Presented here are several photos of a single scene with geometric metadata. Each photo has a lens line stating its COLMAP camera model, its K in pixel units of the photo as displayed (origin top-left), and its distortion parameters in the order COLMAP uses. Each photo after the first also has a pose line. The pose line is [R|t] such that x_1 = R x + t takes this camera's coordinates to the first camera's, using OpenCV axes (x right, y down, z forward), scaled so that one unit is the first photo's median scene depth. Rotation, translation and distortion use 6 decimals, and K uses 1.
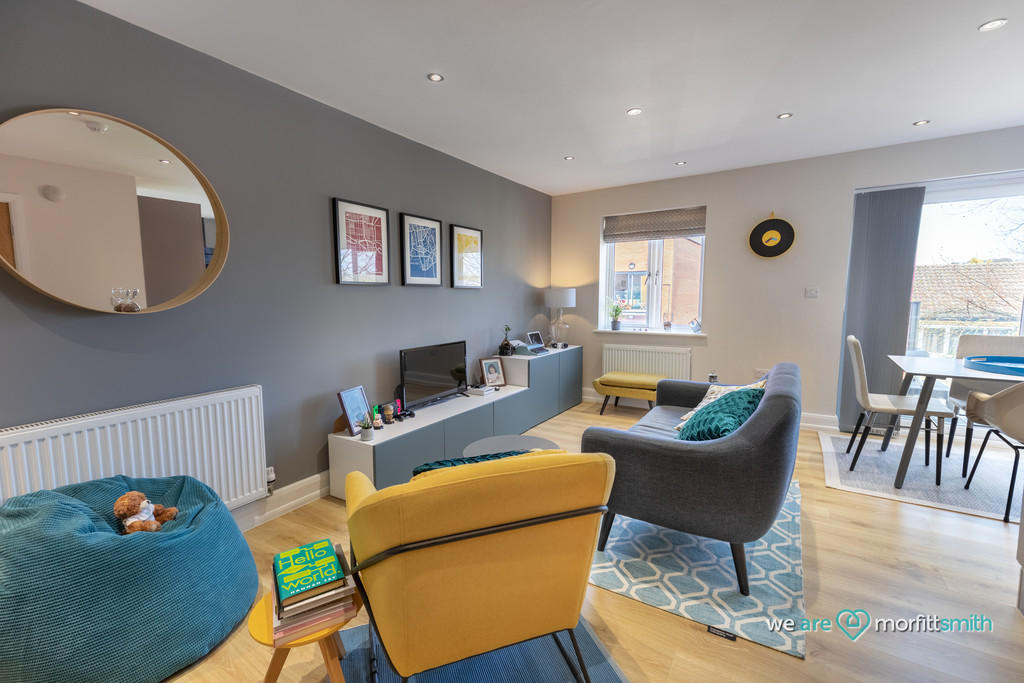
lens RADIAL K [[455.4, 0, 503.3], [0, 455.4, 344.7], [0, 0, 1]] dist [0.027096, -0.000178]
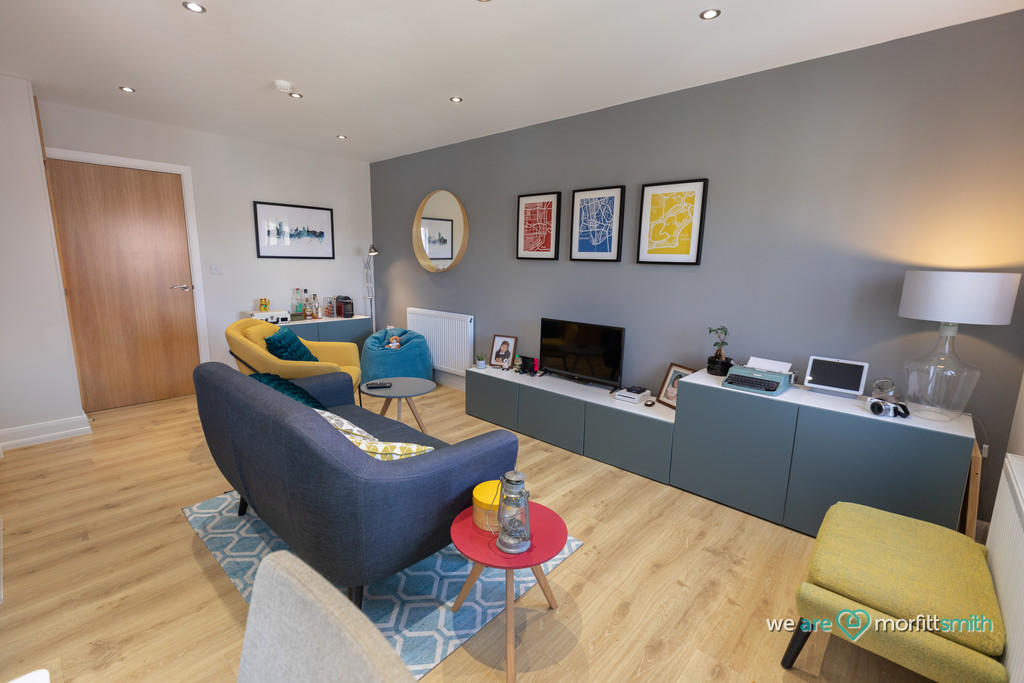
lens RADIAL K [[455.4, 0, 503.2], [0, 455.4, 336.6], [0, 0, 1]] dist [0.027096, -0.000178]
pose [[-0.186610, 0.184027, -0.965045, 0.873789], [-0.114949, 0.971463, 0.207478, -0.161223], [0.975686, 0.149648, -0.160131, 1.051891]]
